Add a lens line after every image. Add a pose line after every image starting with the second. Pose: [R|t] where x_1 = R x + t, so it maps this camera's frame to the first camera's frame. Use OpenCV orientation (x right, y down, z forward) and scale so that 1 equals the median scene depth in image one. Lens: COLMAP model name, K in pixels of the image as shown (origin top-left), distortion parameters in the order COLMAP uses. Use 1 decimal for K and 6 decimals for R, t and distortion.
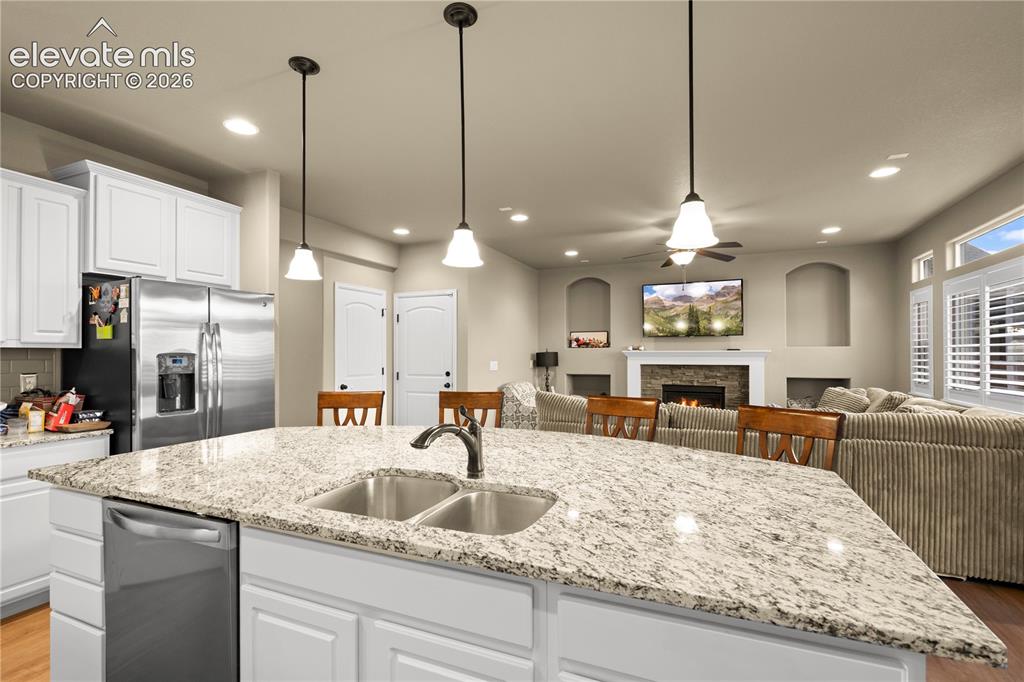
lens RADIAL K [[471.2, 0, 507.2], [0, 471.2, 347.6], [0, 0, 1]] dist [-0.000097, 0.000187]
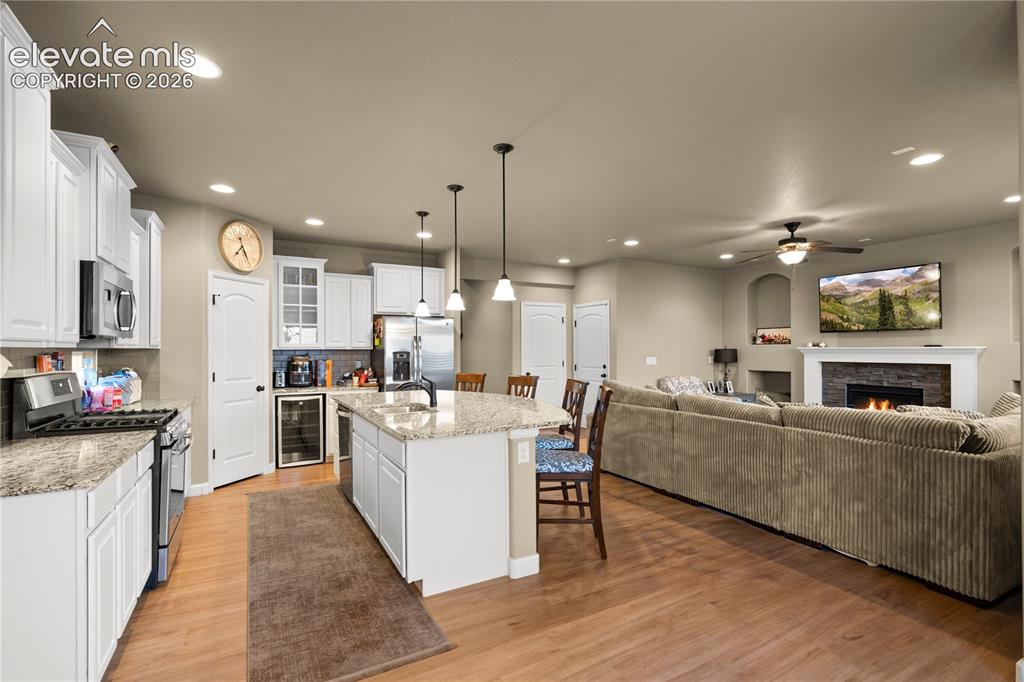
lens RADIAL K [[471.2, 0, 507.2], [0, 471.2, 347.6], [0, 0, 1]] dist [-0.000097, 0.000187]
pose [[0.787673, -0.004308, -0.616078, 0.478576], [0.010926, 0.999916, 0.006978, -0.007831], [0.615996, -0.012228, 0.787654, -0.169961]]
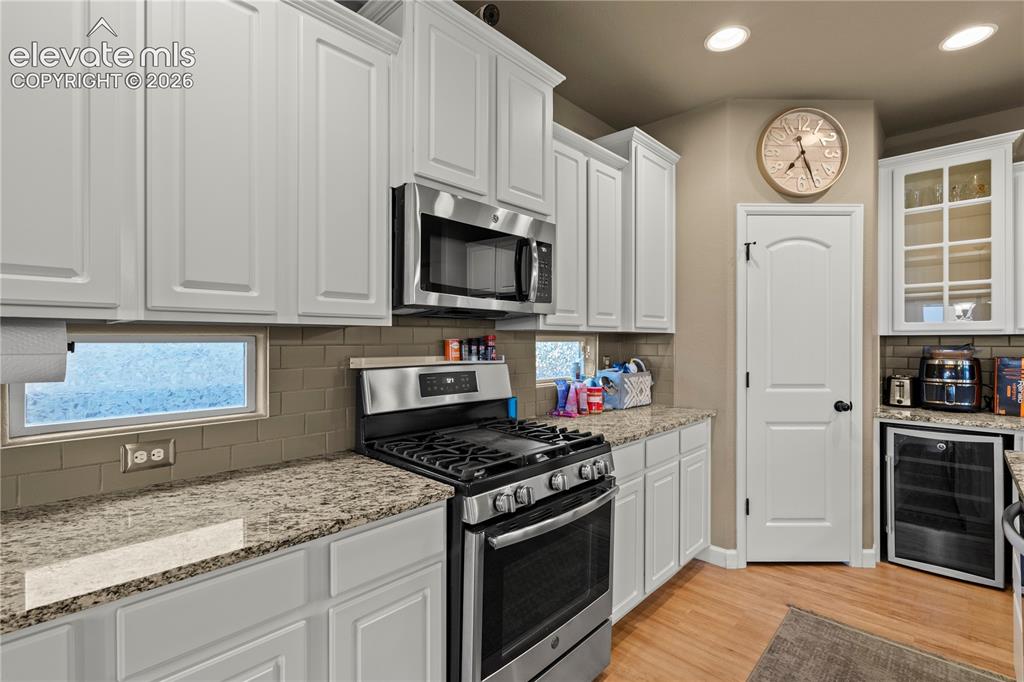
lens RADIAL K [[463.0, 0, 512.0], [0, 463.0, 341.0], [0, 0, 1]] dist [-0.000470, -0.000032]
pose [[-0.343809, 0.001089, -0.939039, 0.109092], [0.010875, 0.999937, -0.002822, 0.001541], [0.938977, -0.011183, -0.343799, 0.100716]]
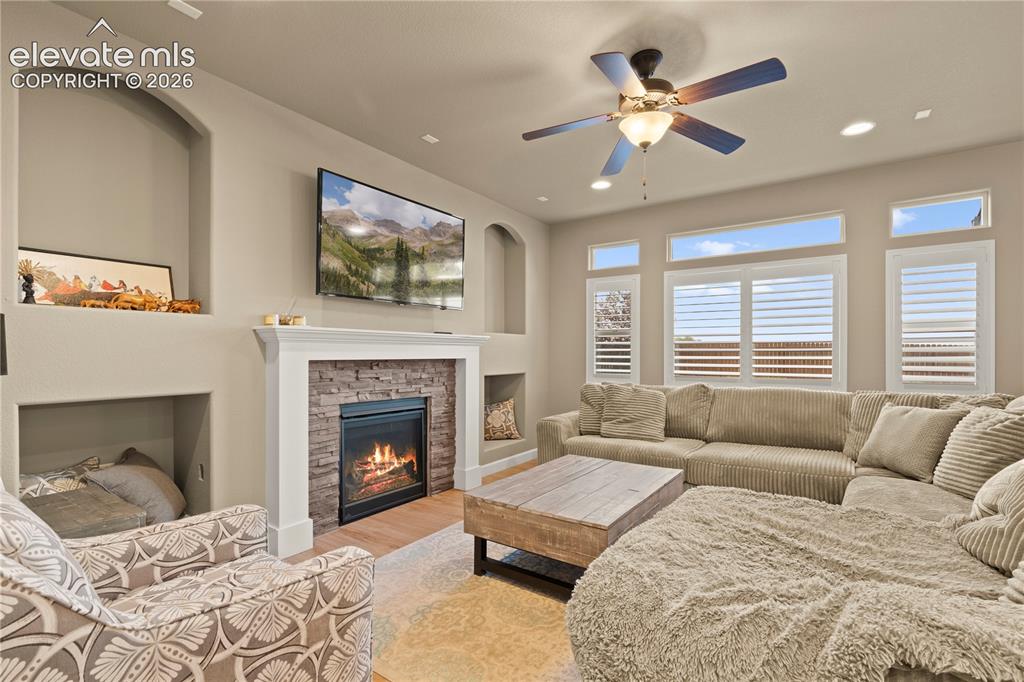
lens RADIAL K [[467.0, 0, 509.9], [0, 467.0, 348.1], [0, 0, 1]] dist [-0.001244, -0.000537]
pose [[0.175120, 0.011897, 0.984475, -0.105091], [-0.013555, 0.999861, -0.009671, 0.033661], [-0.984454, -0.011651, 0.175257, 0.973033]]
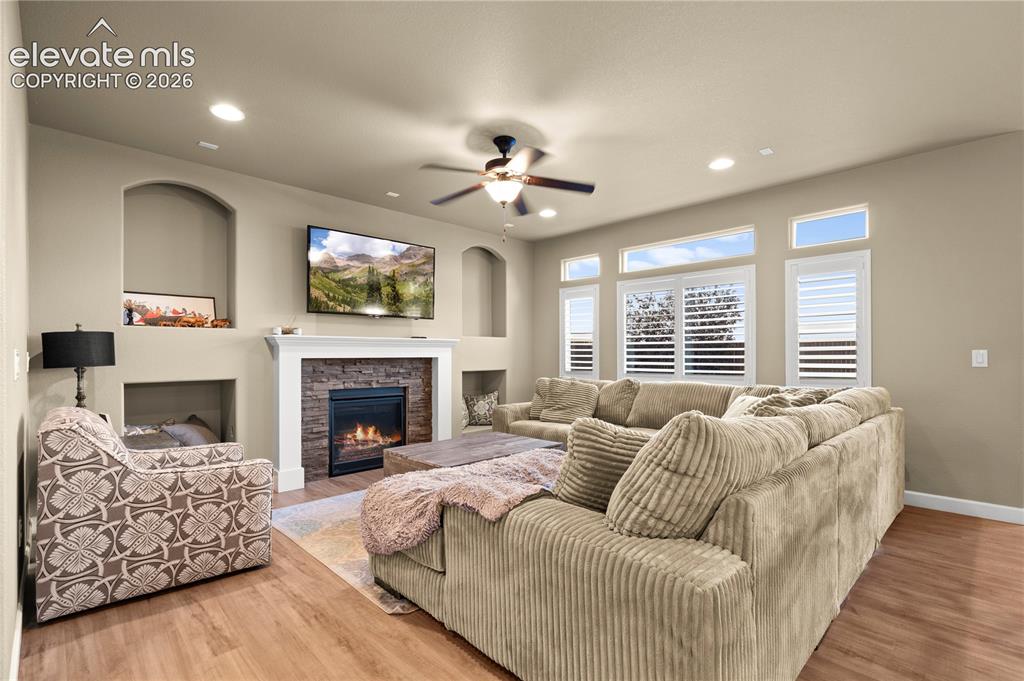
lens RADIAL K [[471.2, 0, 507.2], [0, 471.2, 347.1], [0, 0, 1]] dist [-0.000097, 0.000187]
pose [[0.359728, 0.012674, 0.932971, -0.221642], [-0.010261, 0.999901, -0.009627, 0.031066], [-0.933001, -0.006110, 0.359822, 0.704707]]
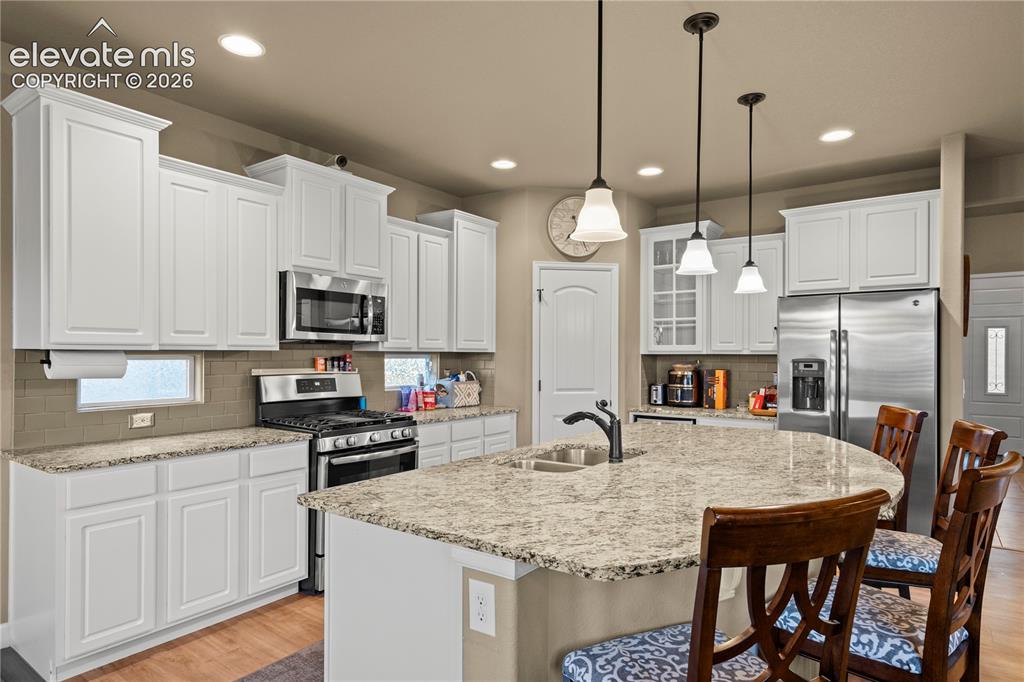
lens RADIAL K [[575.0, 0, 509.3], [0, 575.0, 354.8], [0, 0, 1]] dist [0.016353, 0.000118]
pose [[-0.213448, -0.000013, -0.976954, 0.423233], [0.009326, 0.999954, -0.002050, -0.000911], [0.976910, -0.009549, -0.213438, 0.309960]]
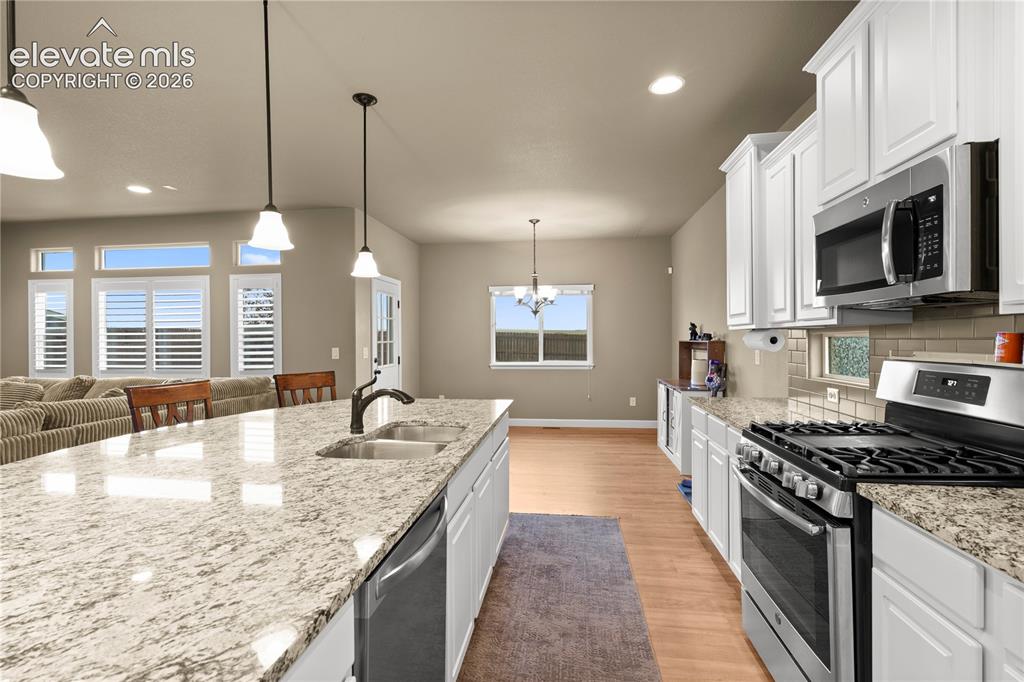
lens RADIAL K [[475.7, 0, 512.0], [0, 475.7, 341.0], [0, 0, 1]] dist [0.000167, 0.000096]
pose [[-0.286259, -0.003288, 0.958147, -0.423919], [-0.006348, 0.999979, 0.001535, 0.005379], [-0.958131, -0.005643, -0.286274, 0.286921]]
